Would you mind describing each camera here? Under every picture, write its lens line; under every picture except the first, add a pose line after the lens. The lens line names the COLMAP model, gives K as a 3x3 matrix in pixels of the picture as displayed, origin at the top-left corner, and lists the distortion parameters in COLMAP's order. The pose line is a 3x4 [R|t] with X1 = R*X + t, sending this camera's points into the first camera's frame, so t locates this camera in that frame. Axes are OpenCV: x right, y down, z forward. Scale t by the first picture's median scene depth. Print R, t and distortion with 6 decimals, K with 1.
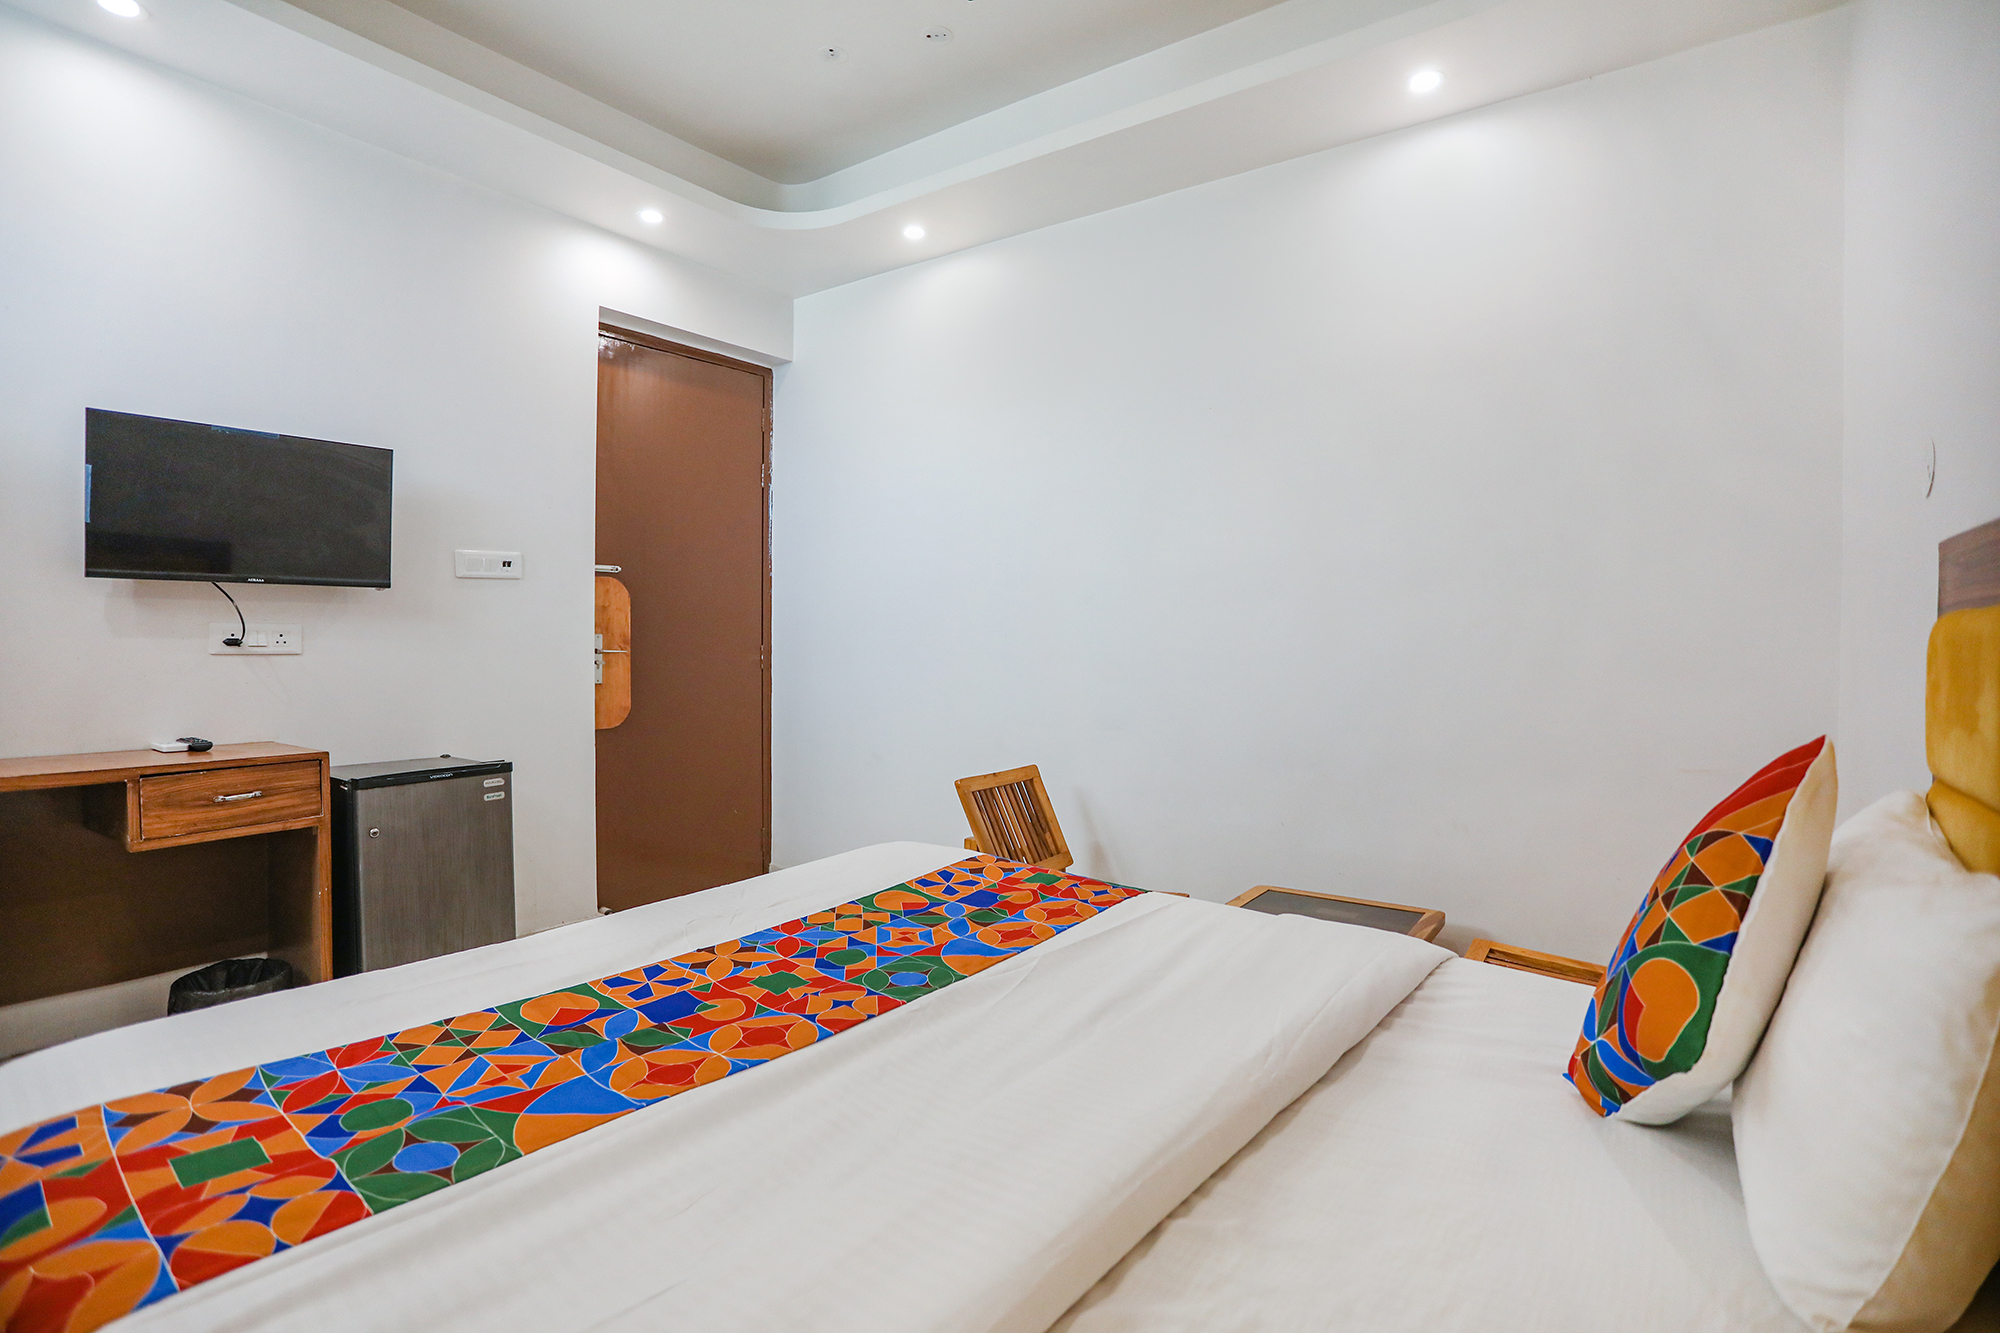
lens RADIAL K [[973.4, 0, 993.6], [0, 973.4, 660.6], [0, 0, 1]] dist [-0.077262, 0.033979]
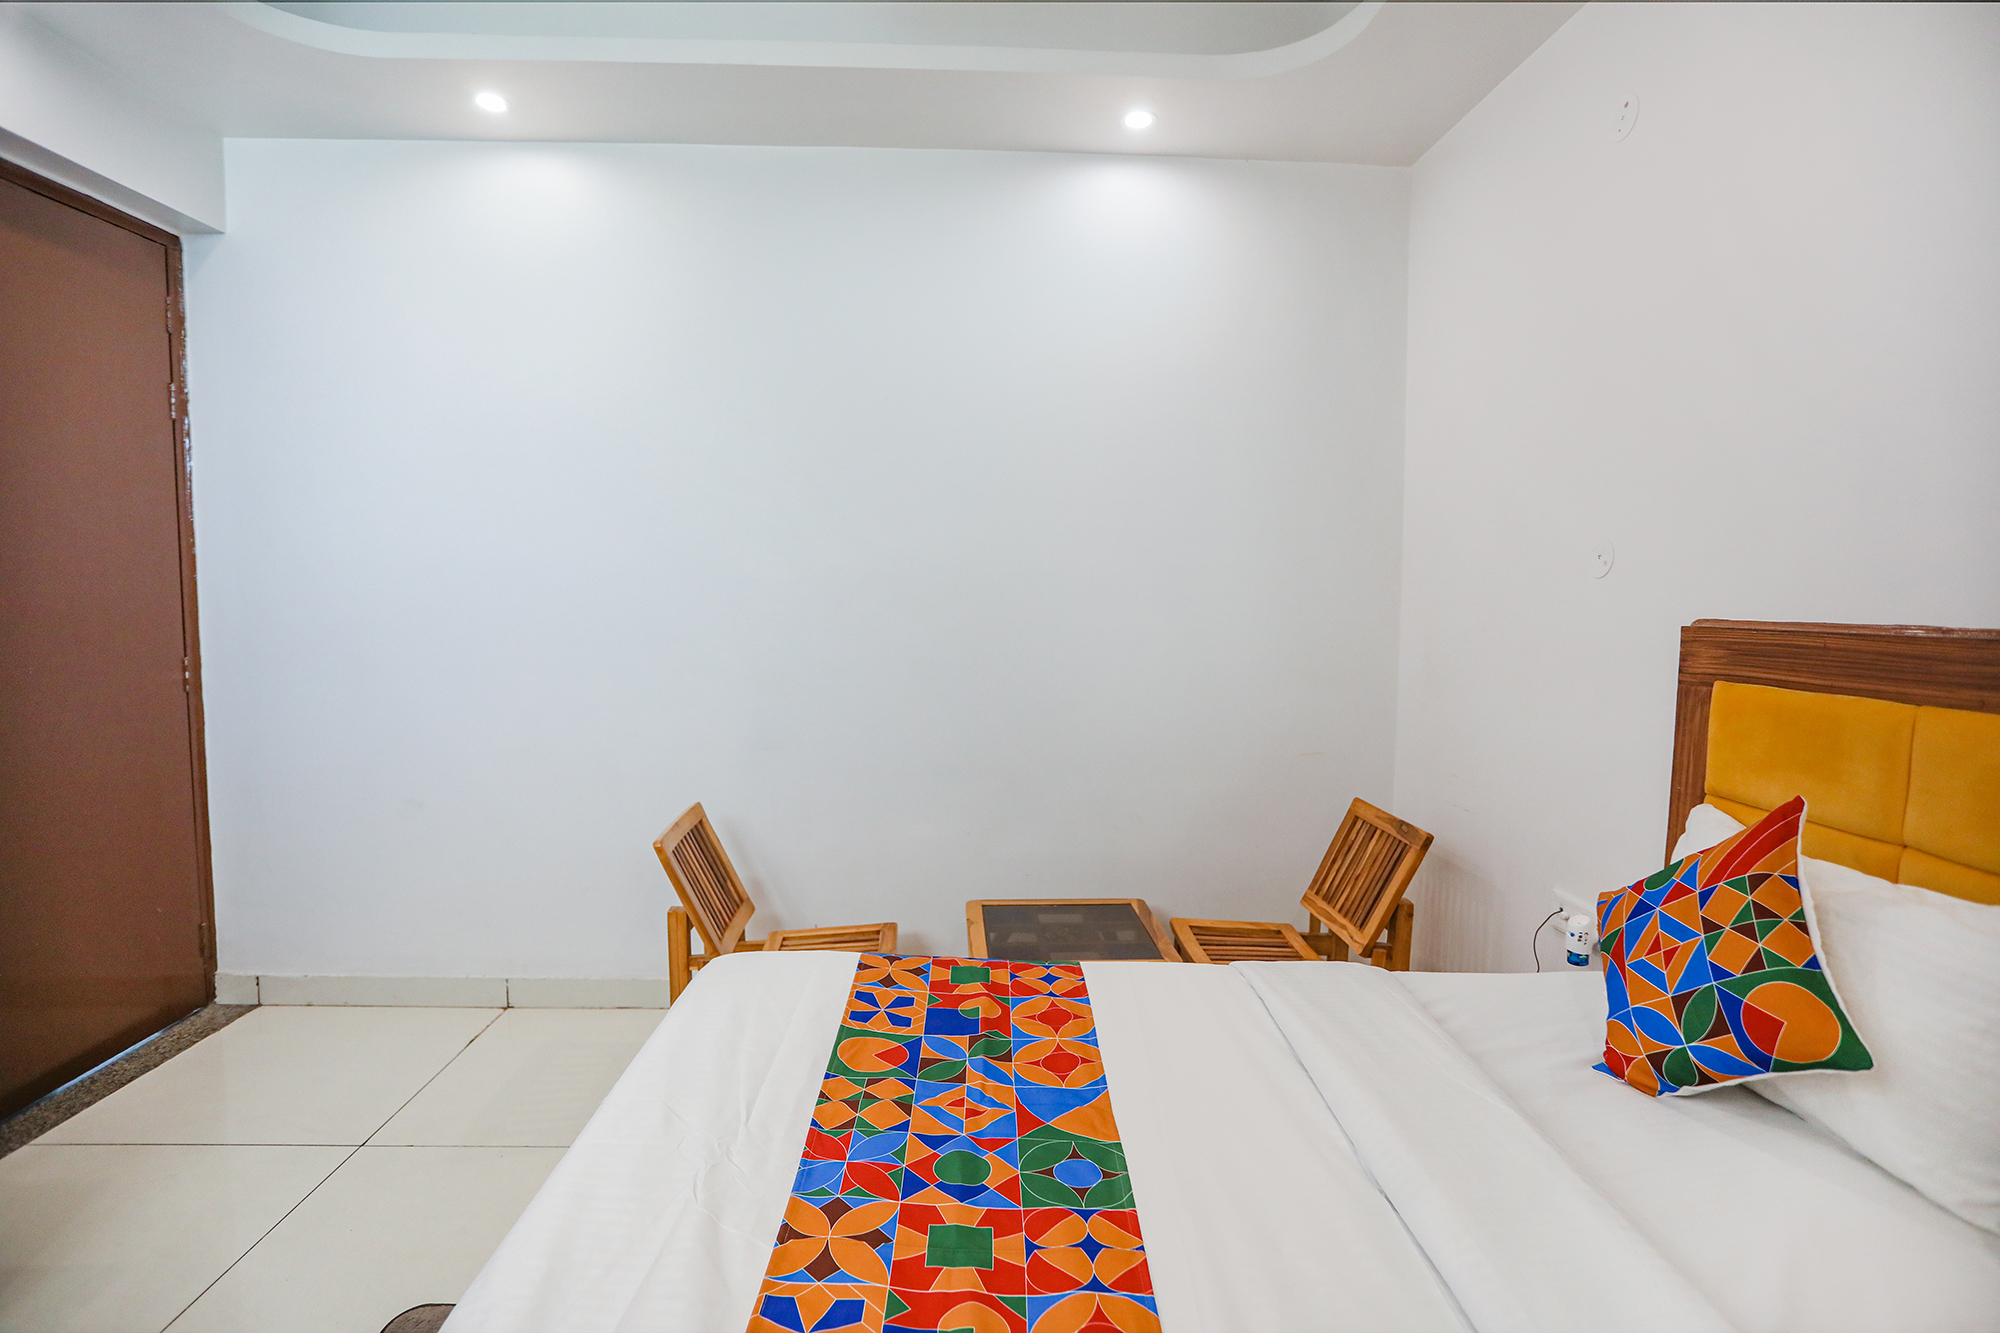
lens RADIAL K [[973.4, 0, 993.6], [0, 973.4, 660.6], [0, 0, 1]] dist [-0.077262, 0.033979]
pose [[0.782101, -0.044896, 0.621532, -0.605787], [0.008731, 0.998093, 0.061110, -0.142448], [-0.623090, -0.042368, 0.781002, 0.432962]]
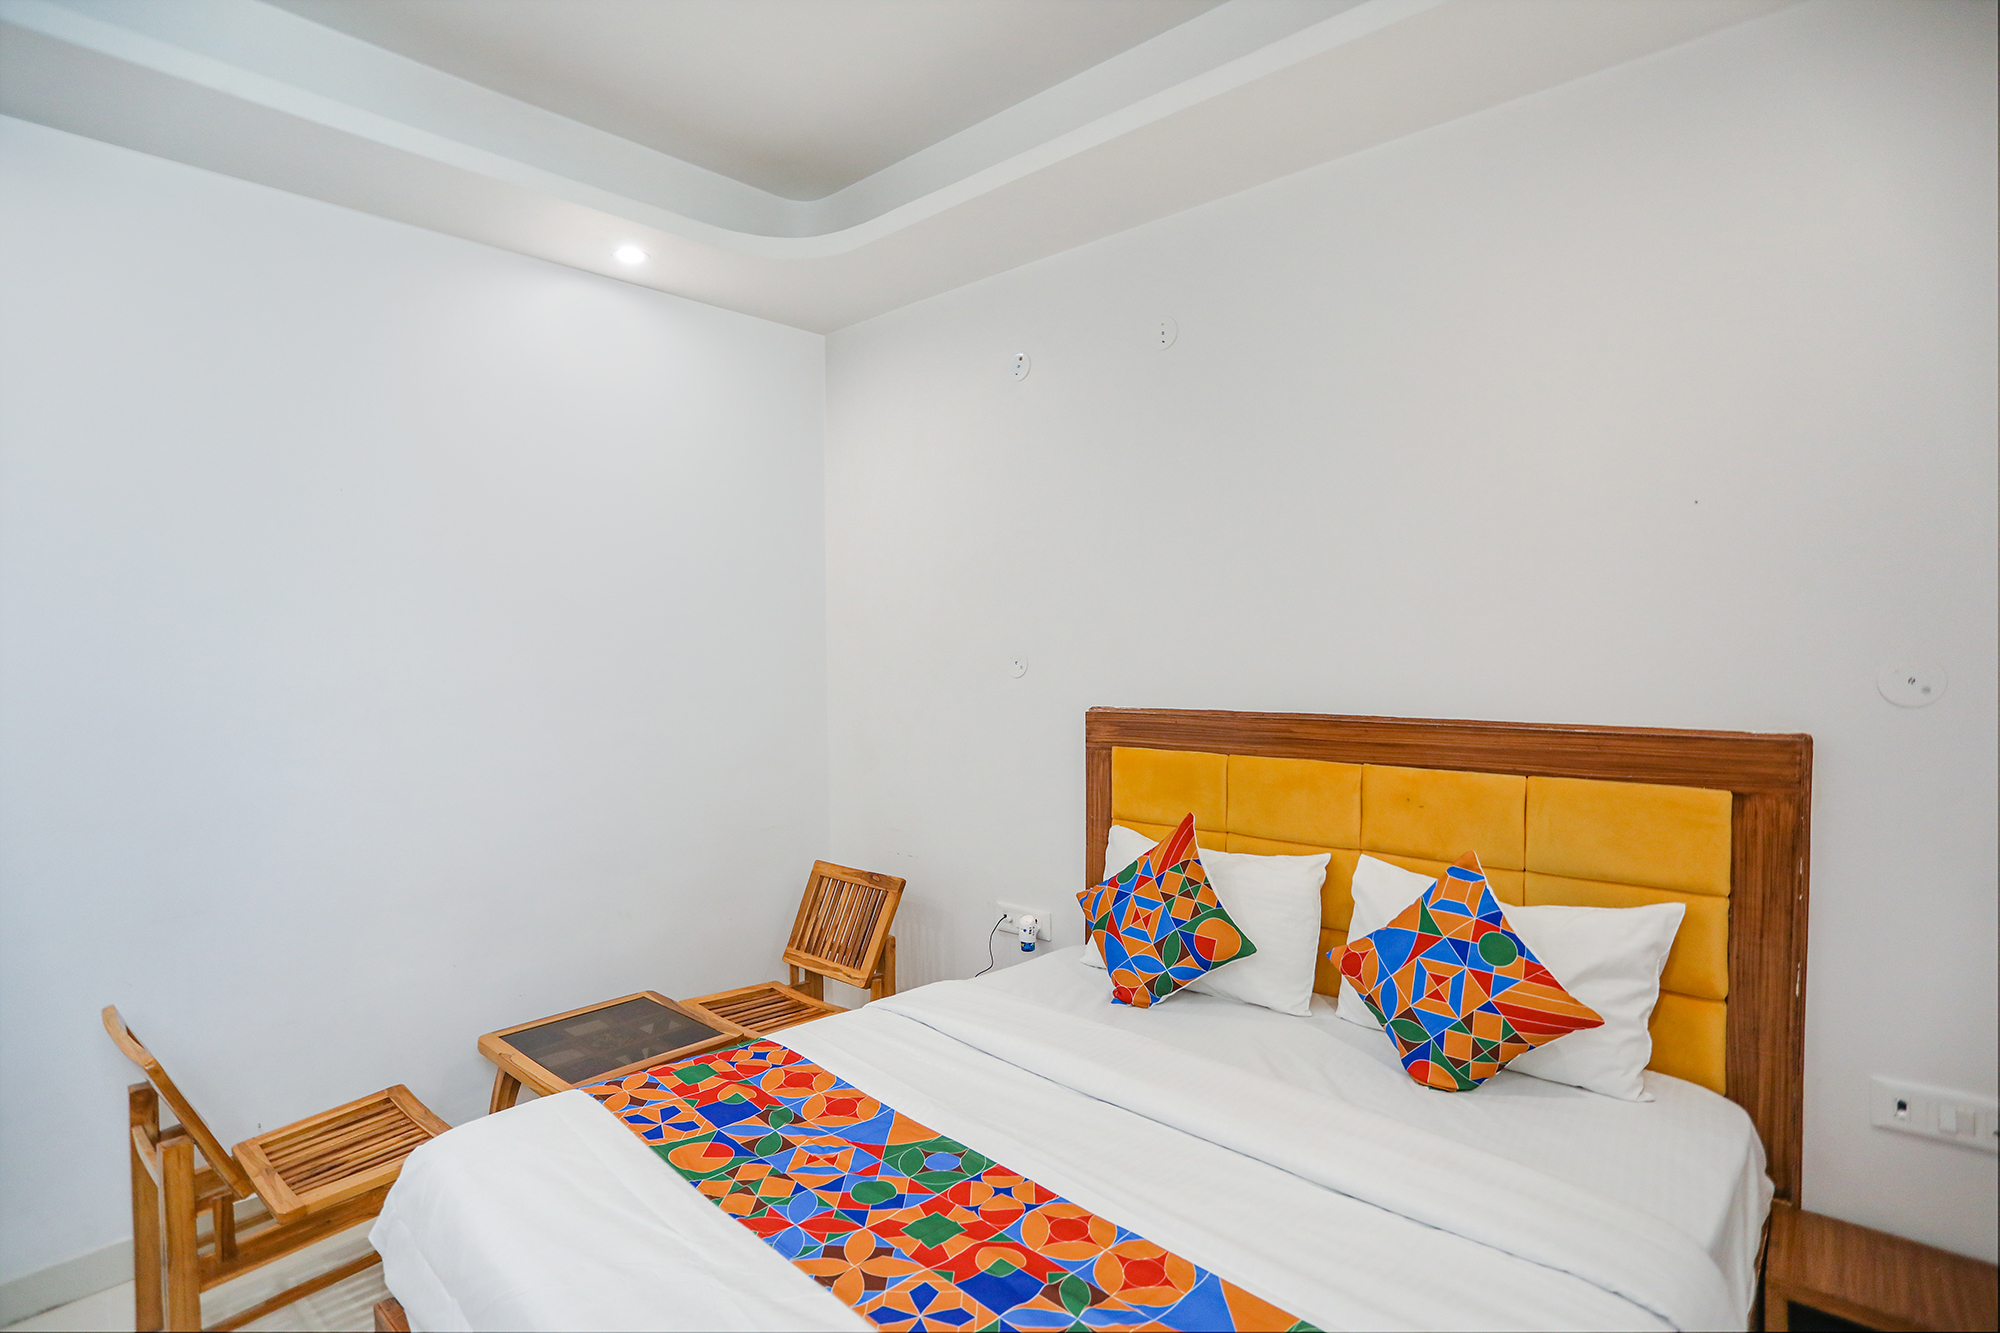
lens RADIAL K [[1003.7, 0, 998.8], [0, 1003.7, 657.0], [0, 0, 1]] dist [-0.081018, 0.040648]
pose [[0.107060, -0.018261, 0.994085, -1.152447], [0.030569, 0.999419, 0.015067, -0.248928], [-0.993782, 0.028775, 0.107556, 0.785637]]
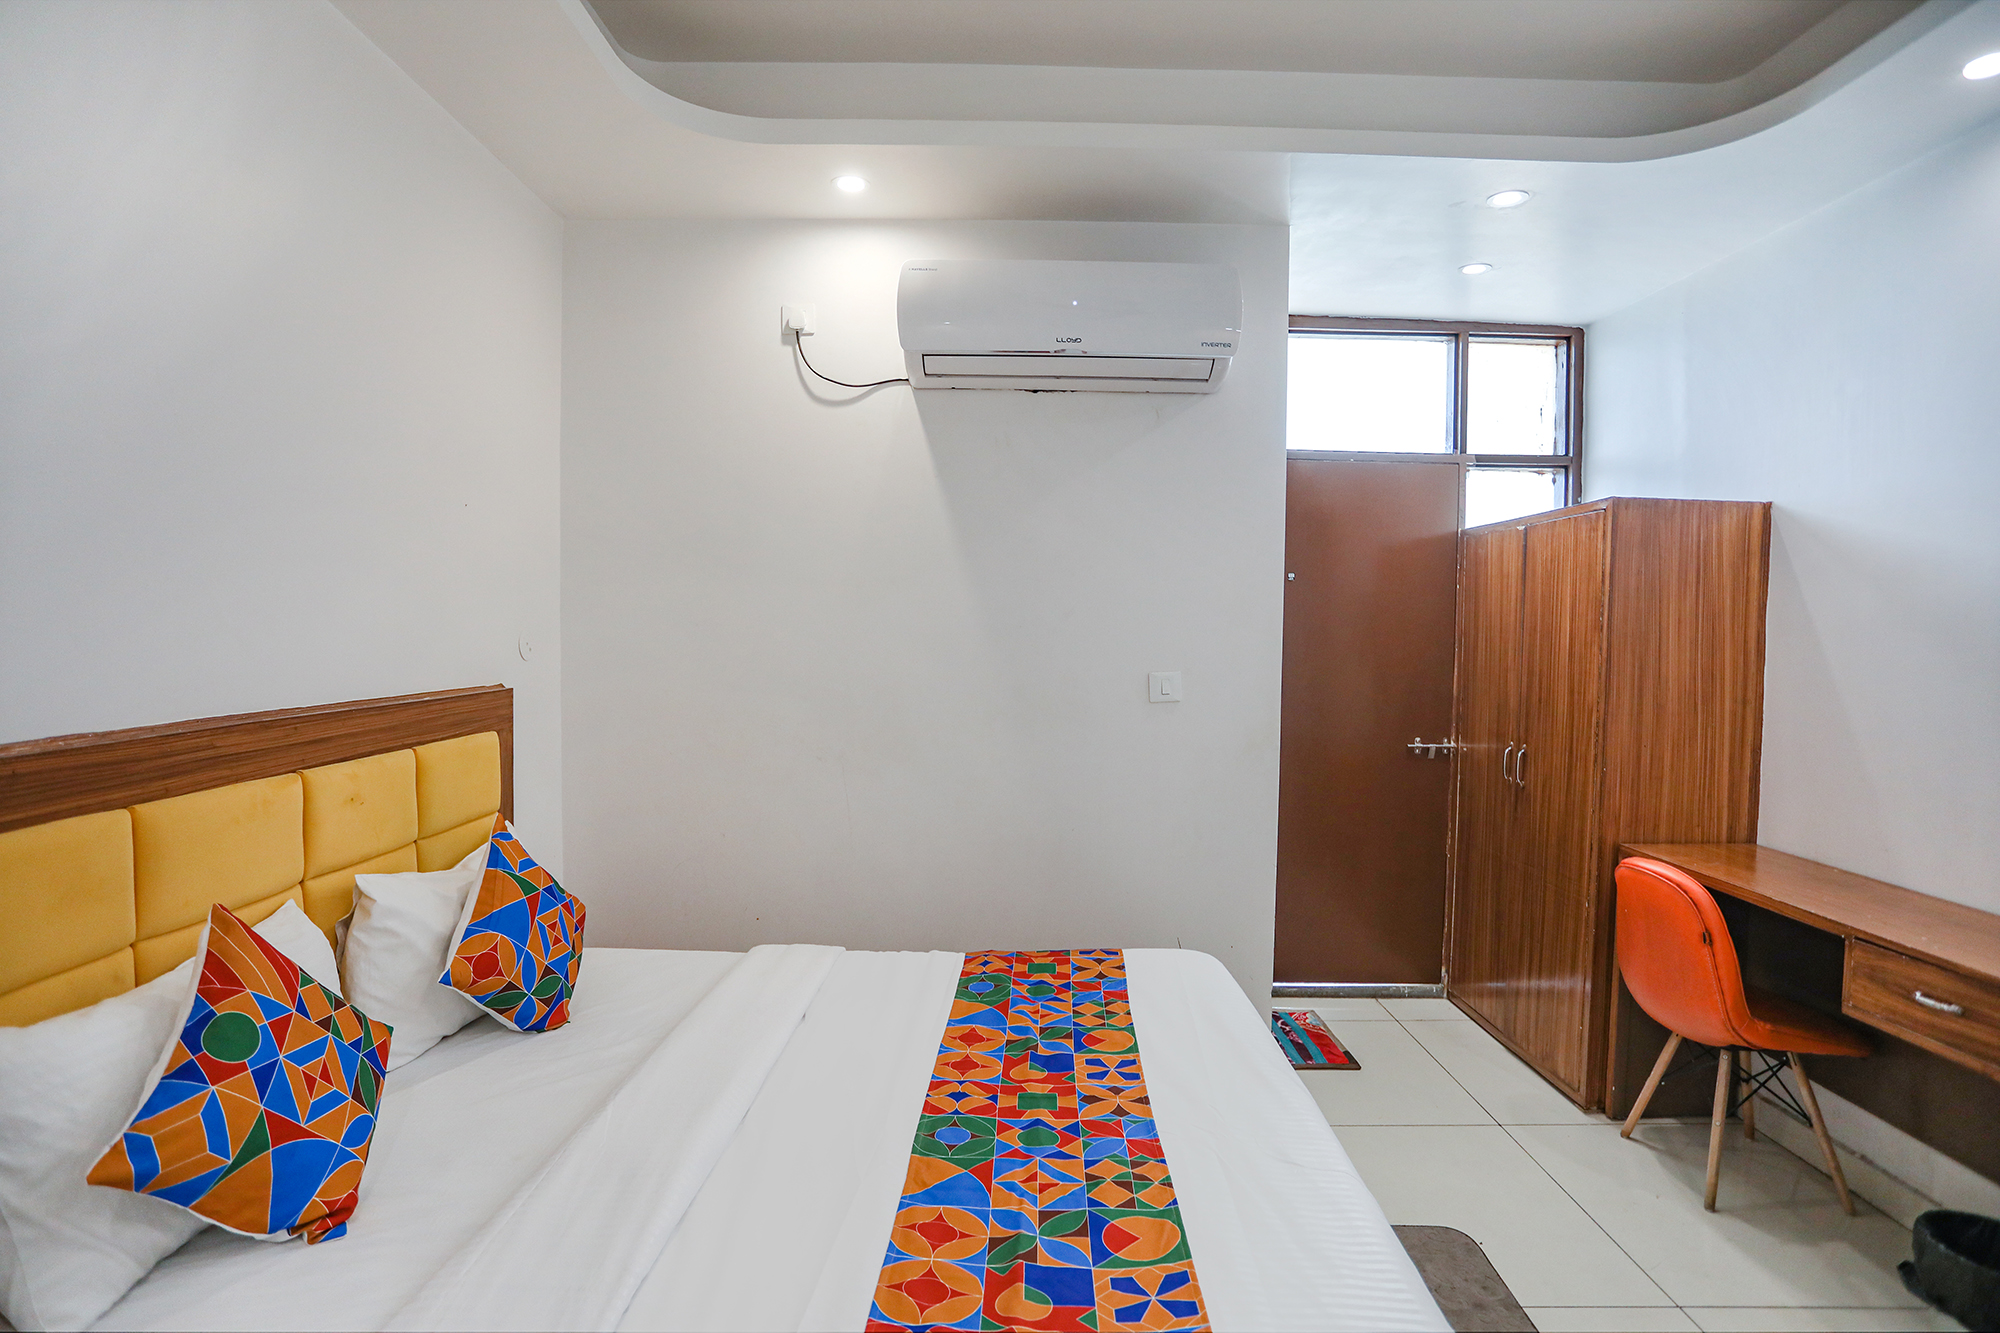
lens RADIAL K [[1003.7, 0, 998.8], [0, 1003.7, 657.0], [0, 0, 1]] dist [-0.081018, 0.040648]
pose [[-0.808801, 0.002334, -0.588078, 0.514594], [-0.030965, 0.998436, 0.046549, -0.258940], [0.587267, 0.055859, -0.807463, 1.864531]]
